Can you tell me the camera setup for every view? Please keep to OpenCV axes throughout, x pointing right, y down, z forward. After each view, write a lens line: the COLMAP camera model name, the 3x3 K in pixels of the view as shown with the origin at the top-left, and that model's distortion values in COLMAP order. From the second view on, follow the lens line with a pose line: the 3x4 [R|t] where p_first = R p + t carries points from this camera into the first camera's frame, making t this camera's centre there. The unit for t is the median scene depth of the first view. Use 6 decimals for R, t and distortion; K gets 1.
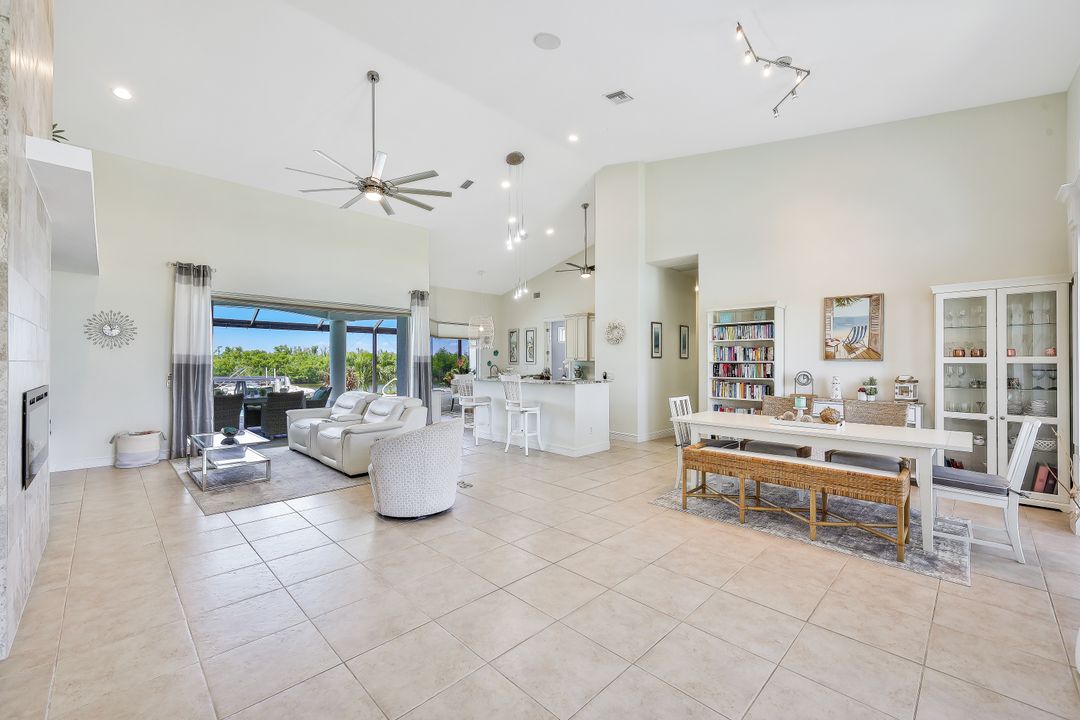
lens RADIAL K [[446.9, 0, 530.1], [0, 446.9, 361.0], [0, 0, 1]] dist [-0.001229, 0.000180]
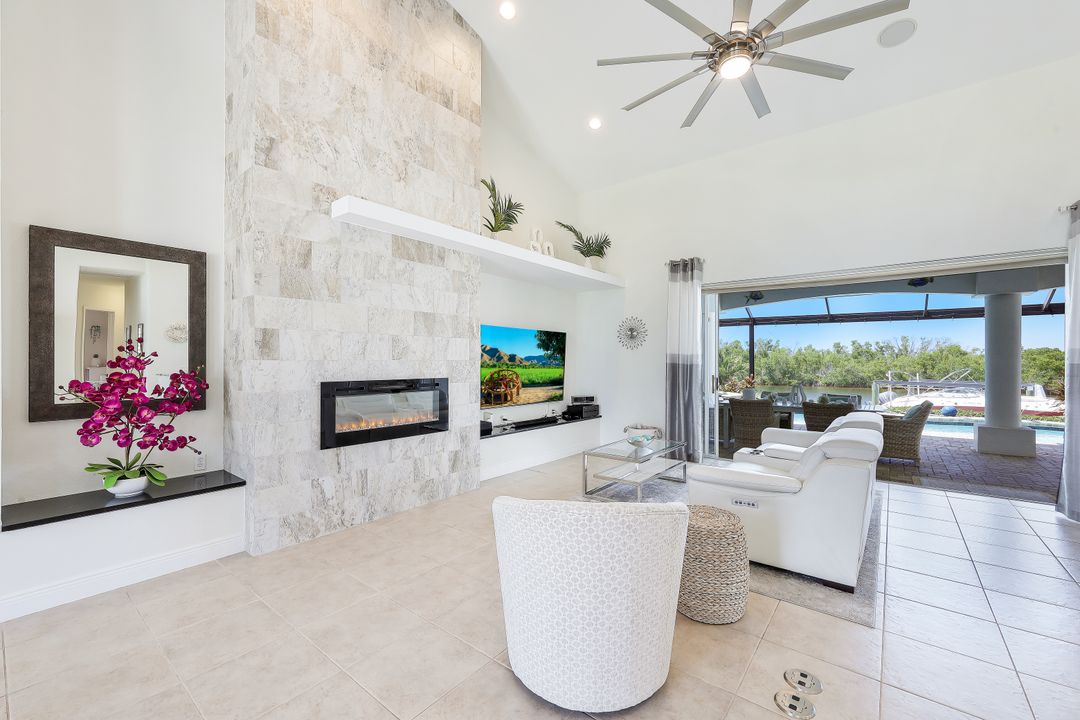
lens RADIAL K [[446.9, 0, 553.5], [0, 446.9, 353.7], [0, 0, 1]] dist [-0.001229, 0.000180]
pose [[0.168832, -0.007396, -0.985617, 0.157537], [-0.008424, 0.999925, -0.008946, -0.003034], [0.985609, 0.009813, 0.168757, 0.597624]]
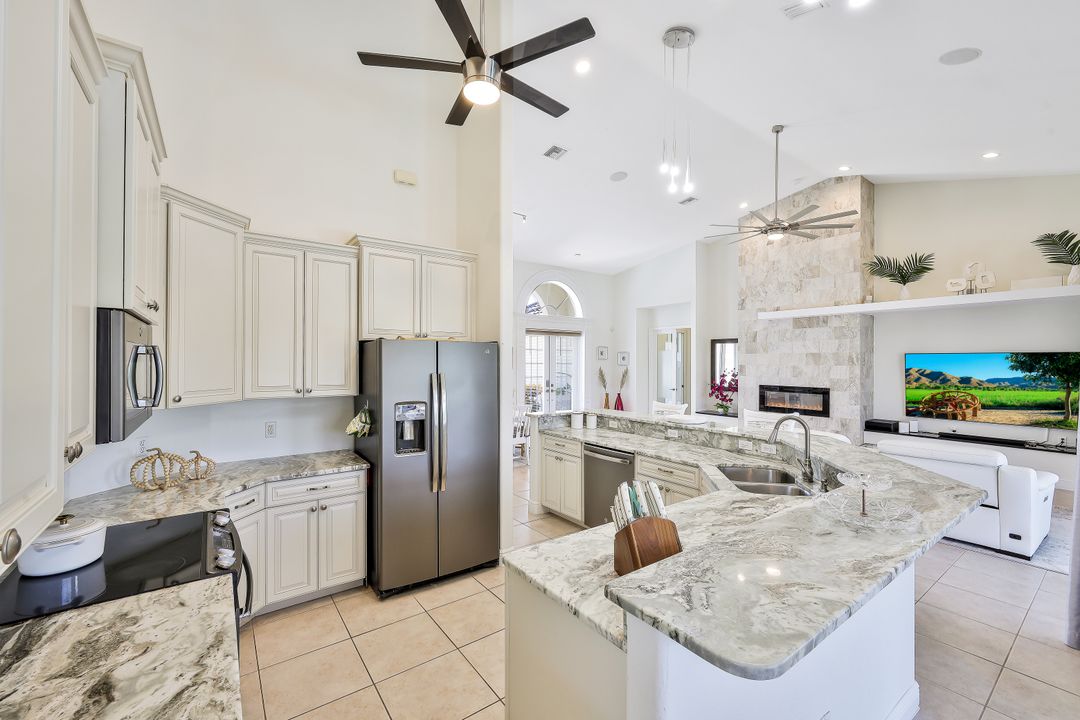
lens RADIAL K [[446.9, 0, 524.6], [0, 446.9, 355.6], [0, 0, 1]] dist [-0.001229, 0.000180]
pose [[-0.988093, -0.003470, 0.153817, 0.089088], [-0.005351, 0.999916, -0.011813, -0.042239], [-0.153763, -0.012496, -0.988029, 1.878657]]
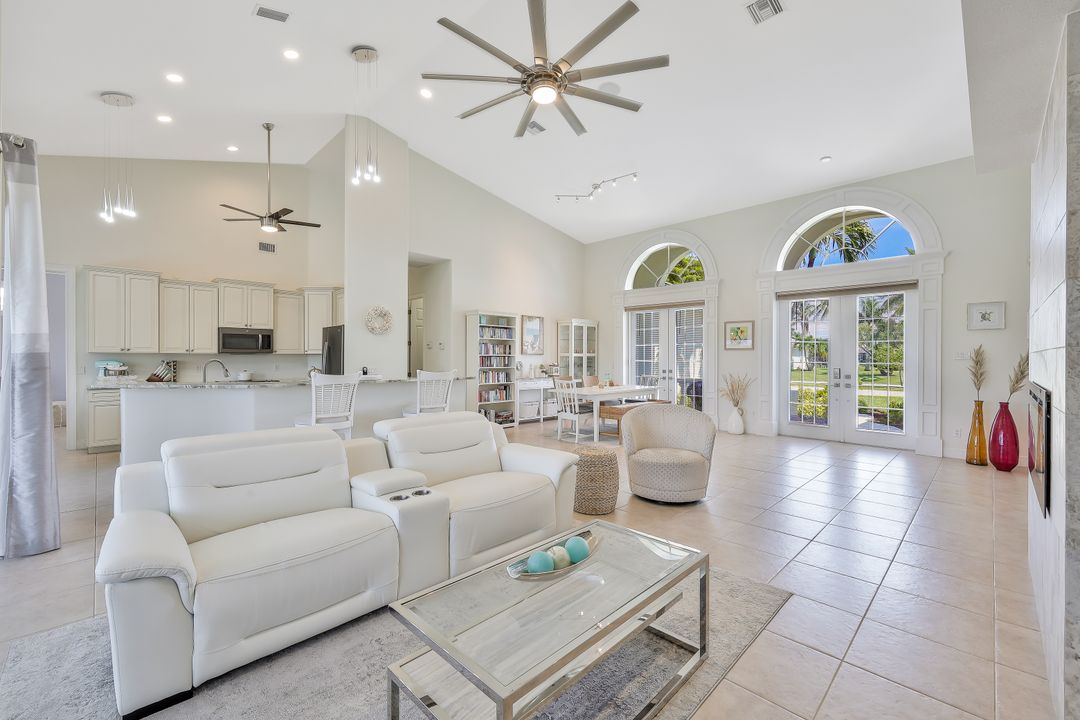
lens RADIAL K [[446.9, 0, 533.0], [0, 446.9, 357.8], [0, 0, 1]] dist [-0.001229, 0.000180]
pose [[-0.015287, -0.001384, 0.999882, -0.822474], [-0.002066, 0.999997, 0.001353, 0.007650], [-0.999881, -0.002045, -0.015289, 0.876976]]
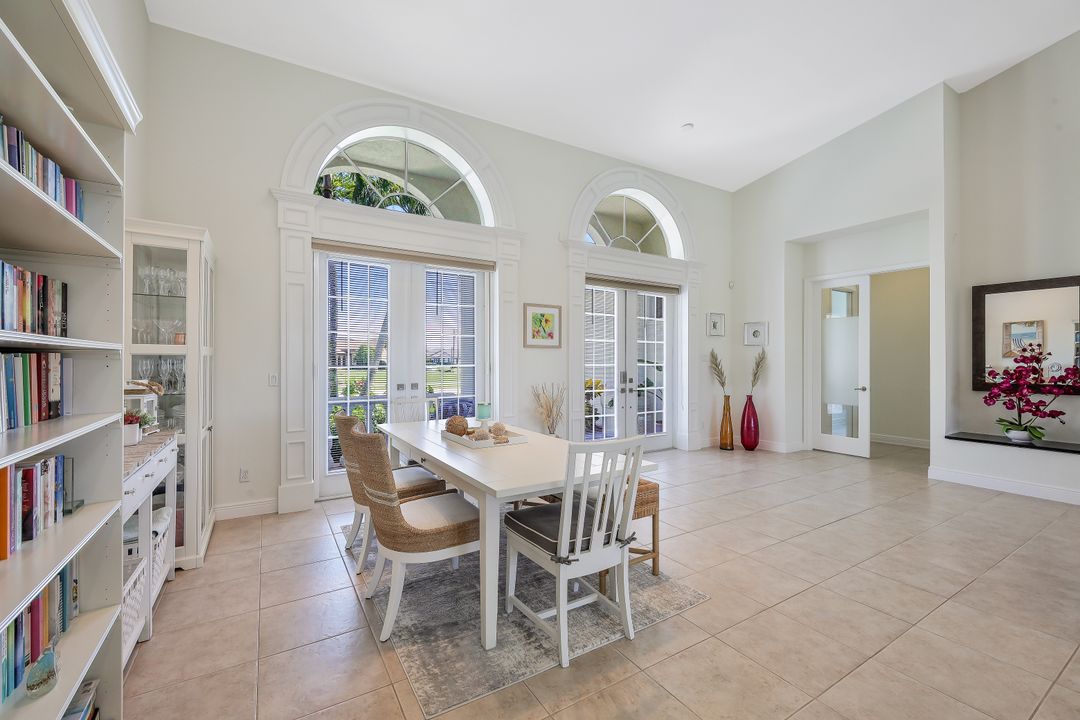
lens RADIAL K [[446.9, 0, 537.2], [0, 446.9, 359.8], [0, 0, 1]] dist [-0.001229, 0.000180]
pose [[-0.977760, -0.004178, 0.209685, 0.250479], [-0.004678, 0.999987, -0.001891, 0.011162], [-0.209674, -0.002830, -0.977767, 1.107721]]
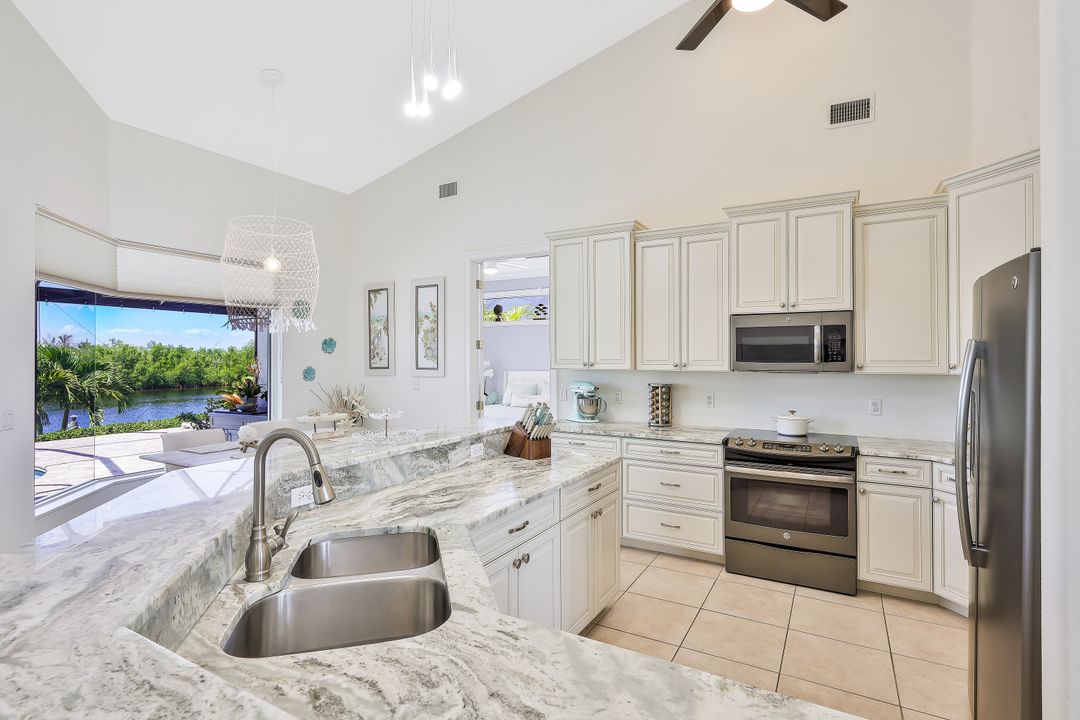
lens RADIAL K [[521.5, 0, 548.9], [0, 521.5, 360.4], [0, 0, 1]] dist [0.027374, 0.000315]
pose [[0.951409, -0.002288, 0.307921, -0.077242], [0.000658, 0.999985, 0.005399, -0.016285], [-0.307929, -0.004934, 0.951397, 1.131656]]
